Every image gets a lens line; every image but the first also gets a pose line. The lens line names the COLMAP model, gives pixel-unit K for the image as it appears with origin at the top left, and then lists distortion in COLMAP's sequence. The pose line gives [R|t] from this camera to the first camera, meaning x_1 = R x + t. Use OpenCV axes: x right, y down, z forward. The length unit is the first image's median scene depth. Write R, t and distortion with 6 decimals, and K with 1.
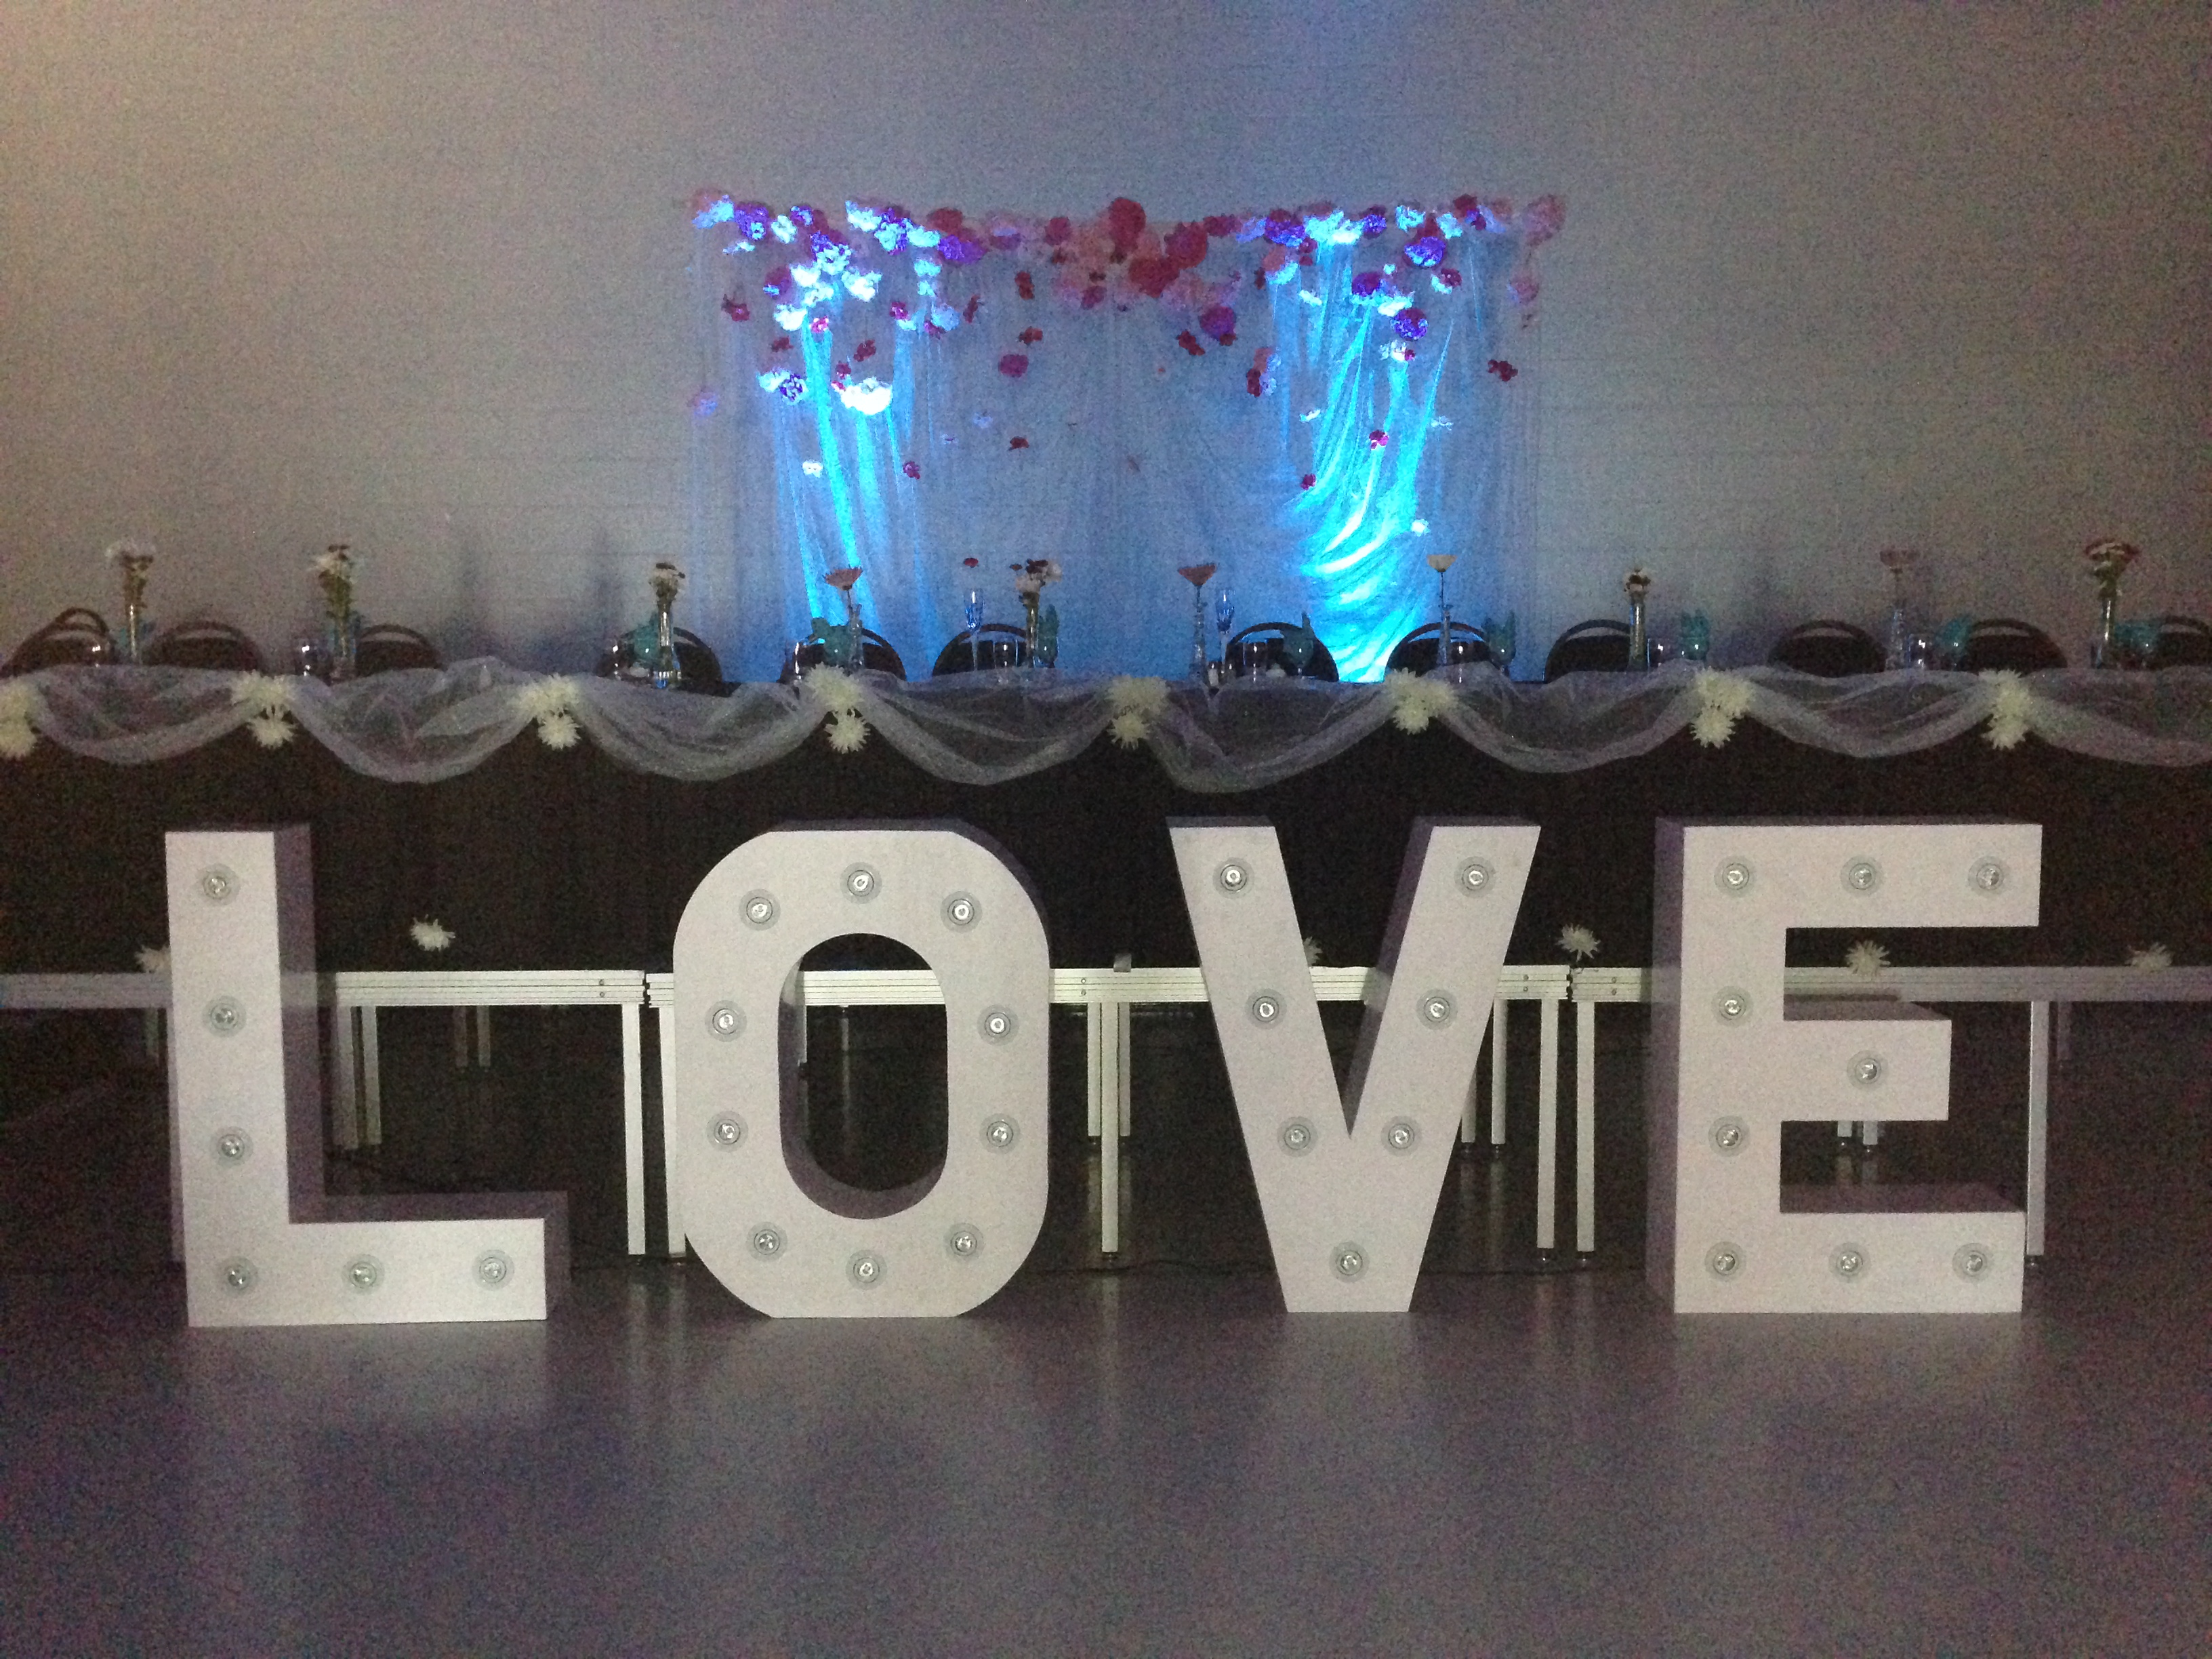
lens RADIAL K [[2097.6, 0, 1106.0], [0, 2097.6, 829.5], [0, 0, 1]] dist [0.143174, -0.200805]
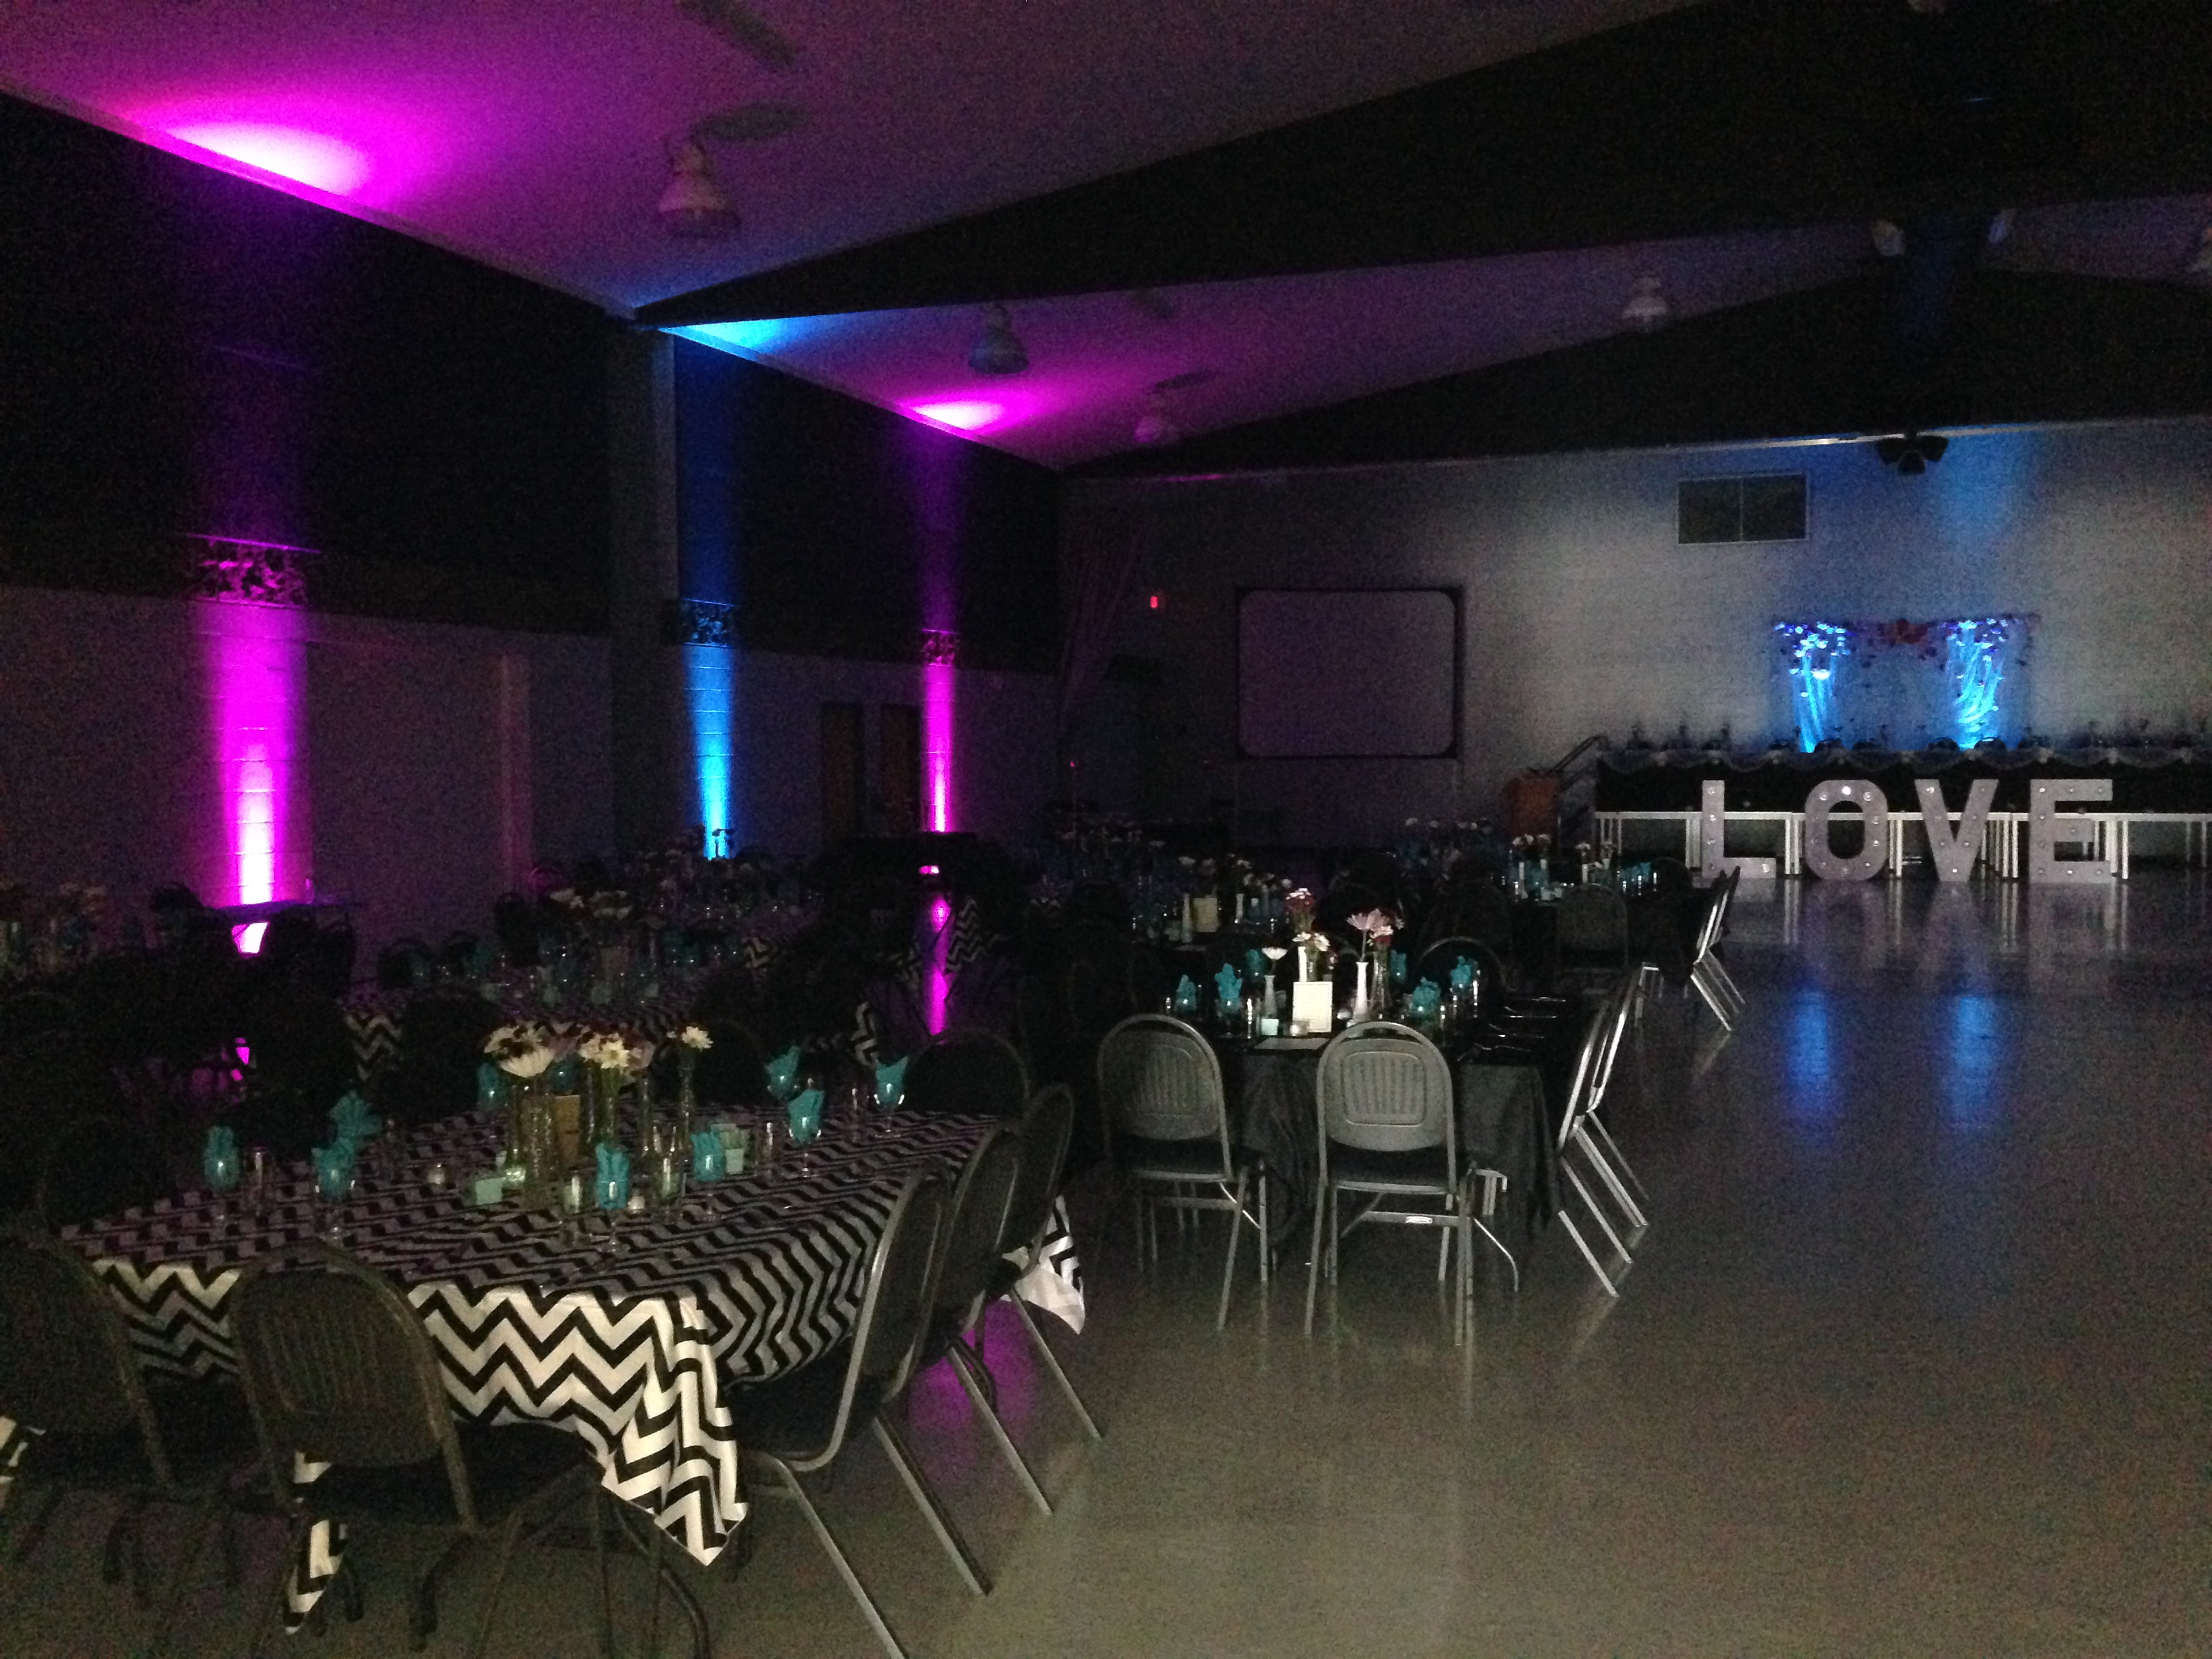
lens RADIAL K [[2097.6, 0, 1106.0], [0, 2097.6, 829.5], [0, 0, 1]] dist [0.143174, -0.200805]
pose [[0.945971, 0.010093, -0.324094, -0.091167], [-0.027094, 0.998480, -0.047986, 0.261981], [0.323117, 0.054174, 0.944807, -2.780382]]
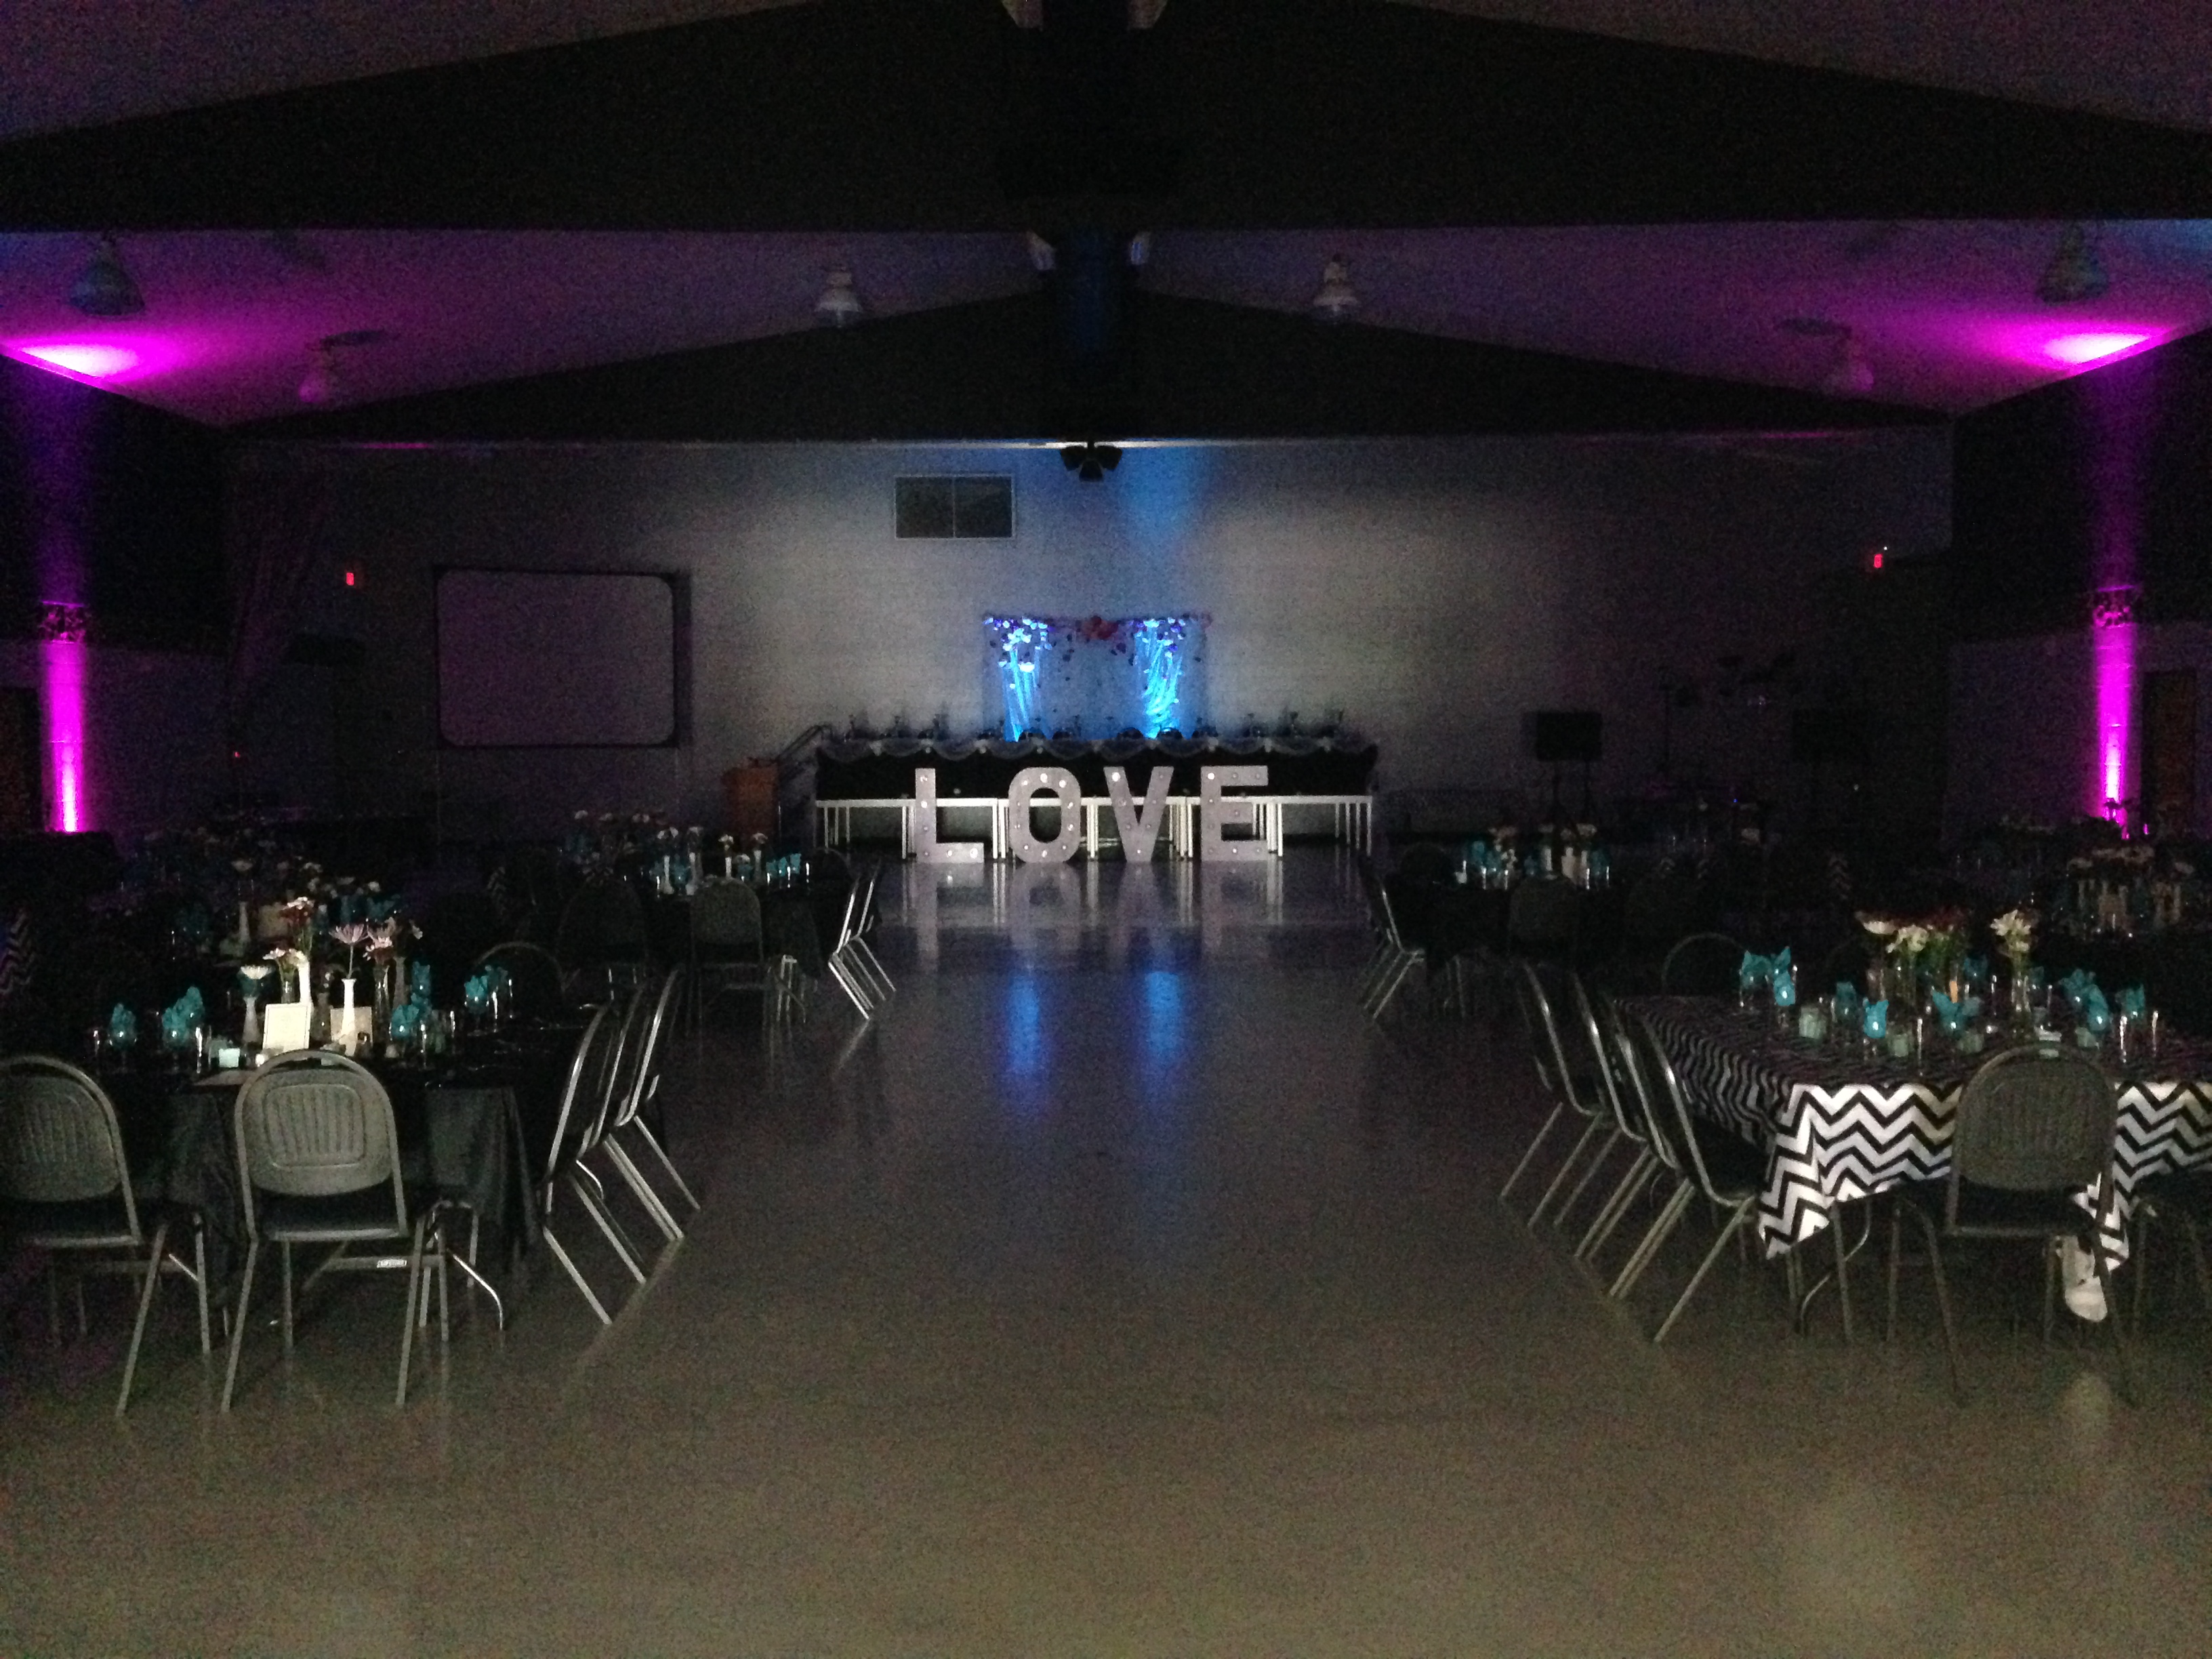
lens RADIAL K [[2088.2, 0, 1106.0], [0, 2088.2, 829.5], [0, 0, 1]] dist [0.140596, -0.172751]
pose [[0.999978, -0.004373, 0.004947, 0.006410], [0.004594, 0.998951, -0.045563, 0.253577], [-0.004743, 0.045585, 0.998949, -2.713032]]
